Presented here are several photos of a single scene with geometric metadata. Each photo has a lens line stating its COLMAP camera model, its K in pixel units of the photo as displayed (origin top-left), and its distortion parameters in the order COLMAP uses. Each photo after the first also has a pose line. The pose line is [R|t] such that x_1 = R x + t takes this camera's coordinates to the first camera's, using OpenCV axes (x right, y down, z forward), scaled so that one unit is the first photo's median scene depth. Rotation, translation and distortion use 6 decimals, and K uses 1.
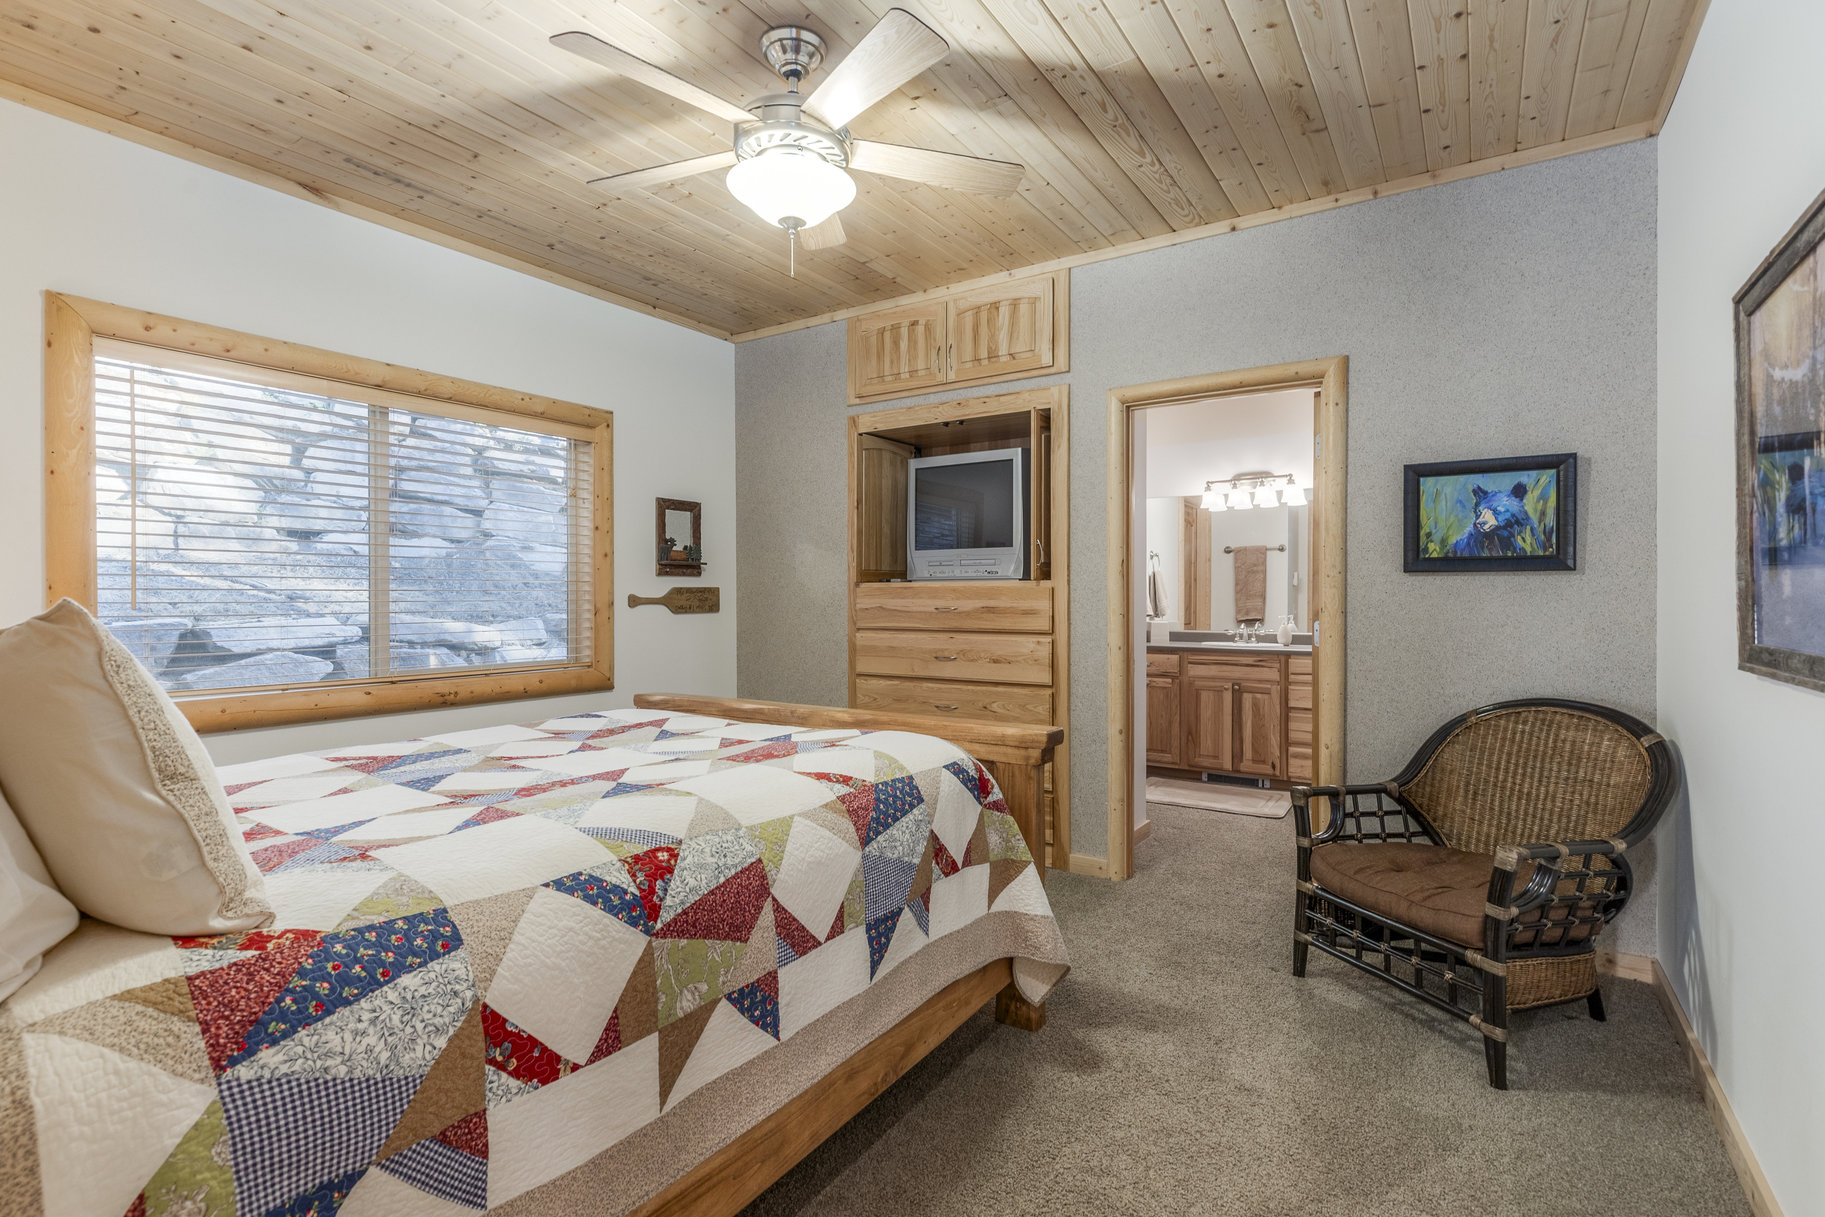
lens RADIAL K [[830.0, 0, 914.2], [0, 830.0, 611.0], [0, 0, 1]] dist [0.005595, -0.000057]
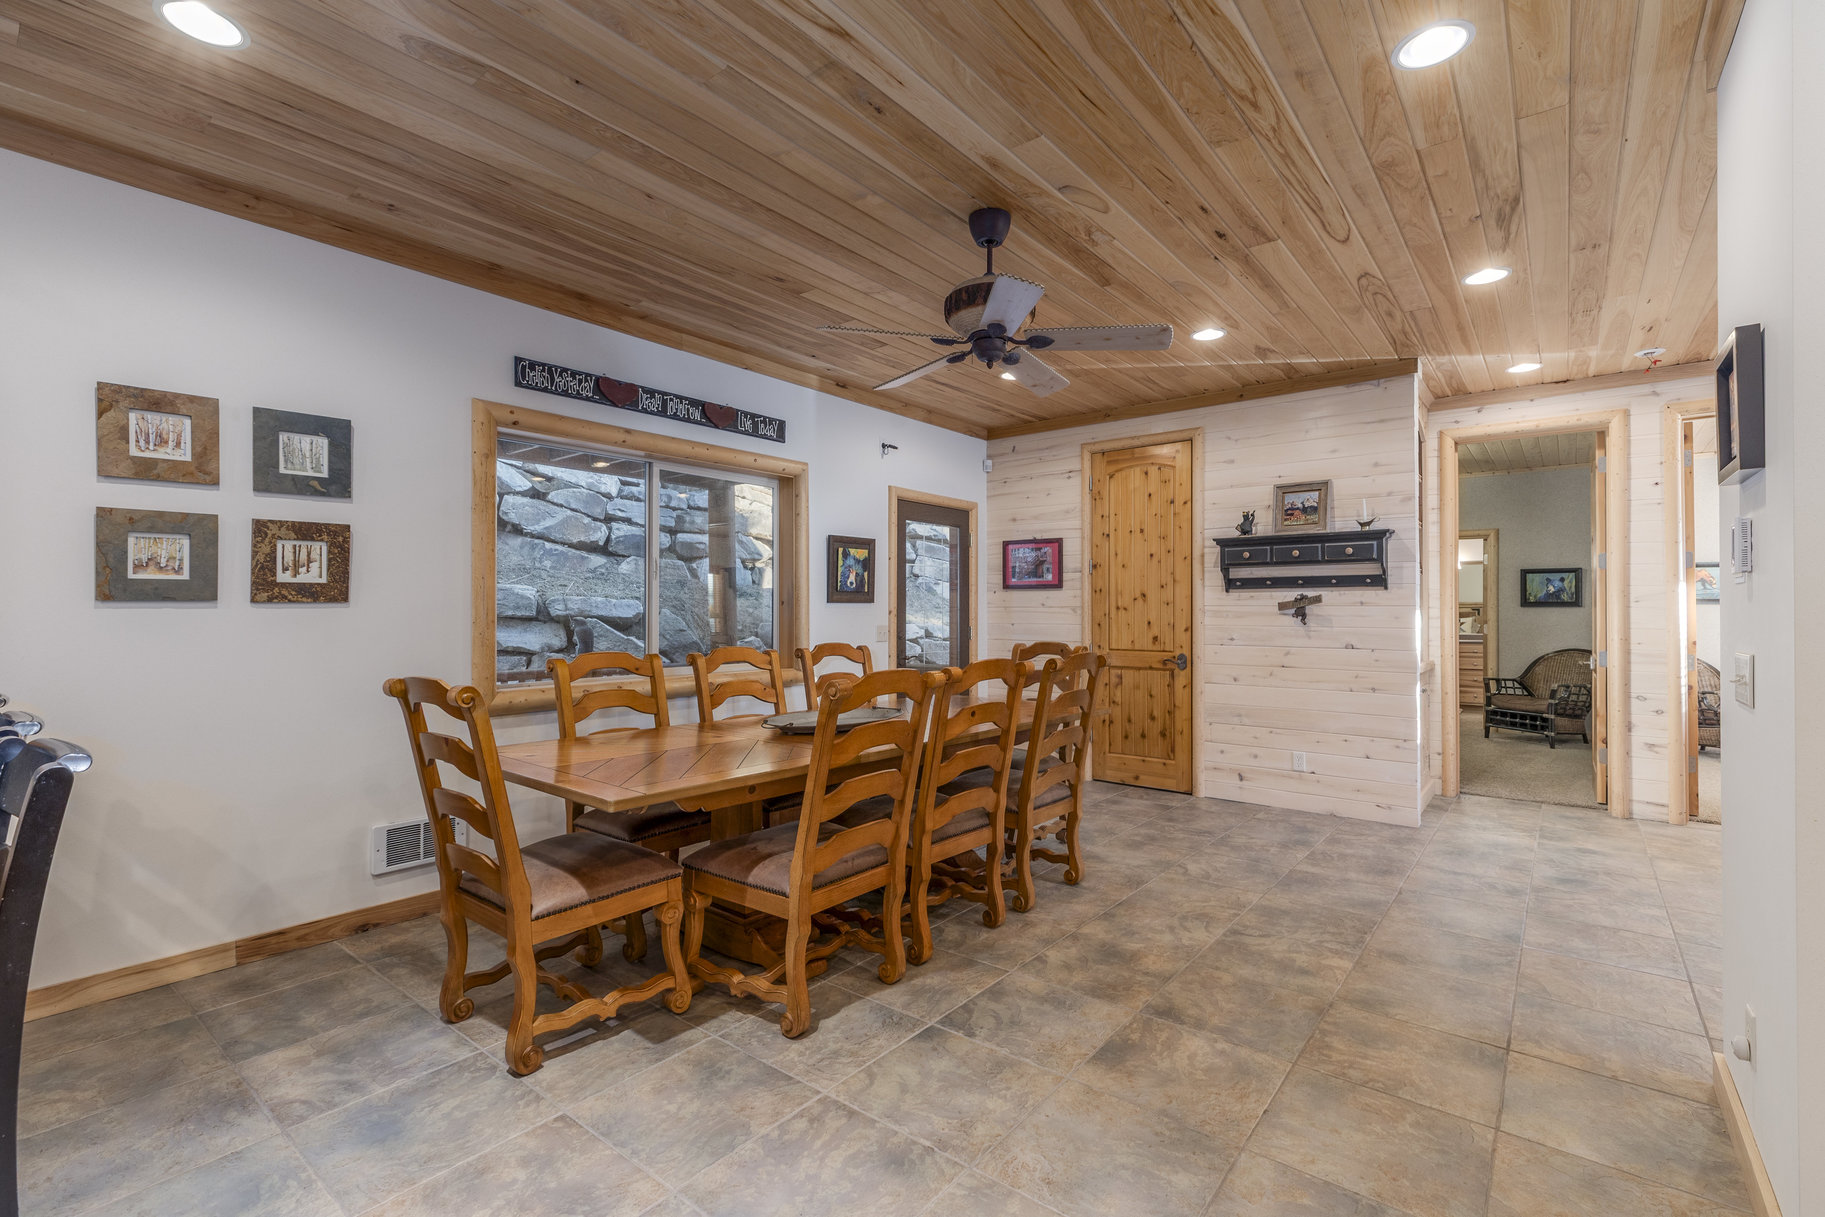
lens RADIAL K [[830.0, 0, 897.2], [0, 830.0, 607.6], [0, 0, 1]] dist [0.005595, -0.000057]
pose [[0.996420, 0.004473, -0.084423, -1.290832], [-0.006177, 0.999782, -0.019925, 0.027327], [0.084316, 0.020375, 0.996231, -2.009919]]
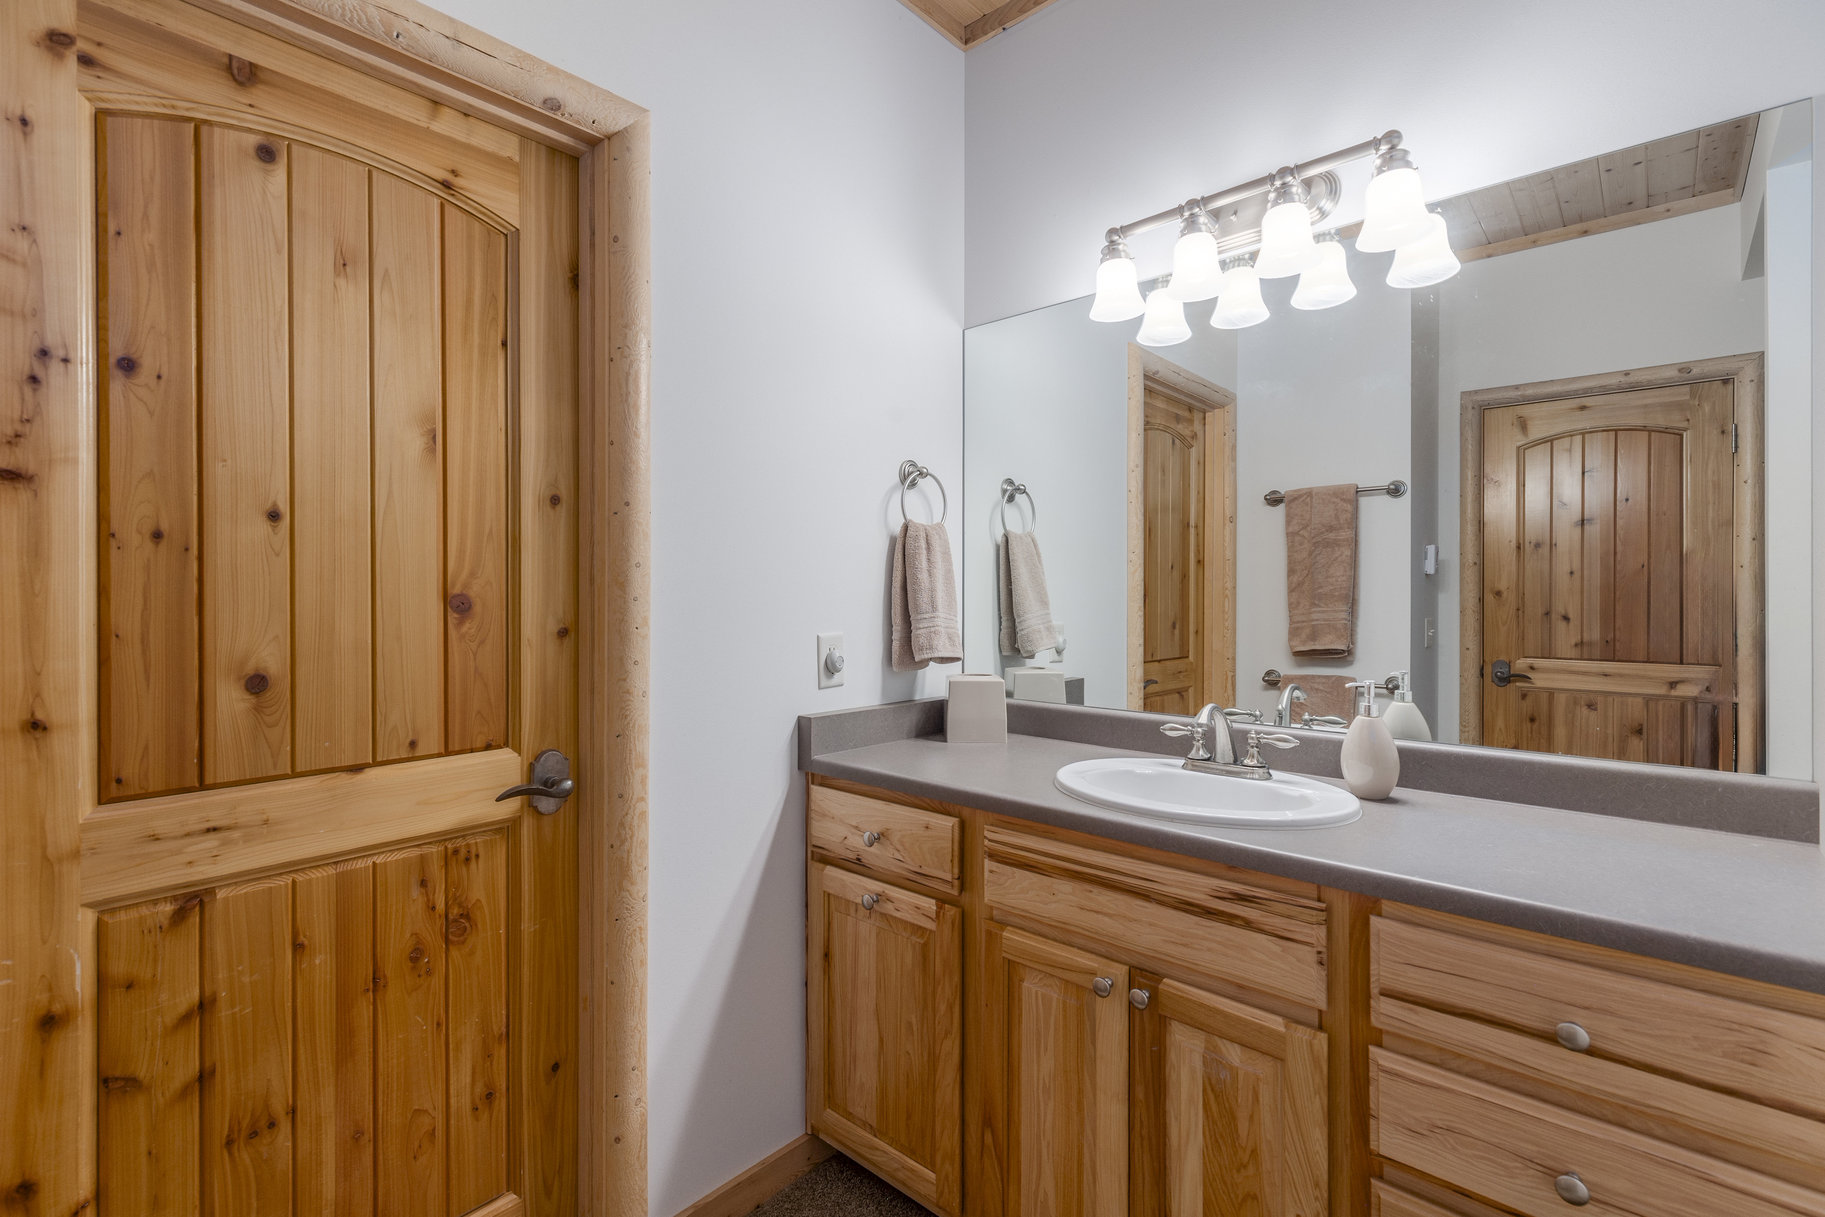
lens RADIAL K [[830.0, 0, 923.9], [0, 830.0, 596.1], [0, 0, 1]] dist [0.005595, -0.000057]
pose [[0.992007, 0.003620, -0.126132, 0.363645], [-0.005301, 0.999901, -0.012998, -0.017578], [0.126073, 0.013563, 0.991928, 0.773757]]
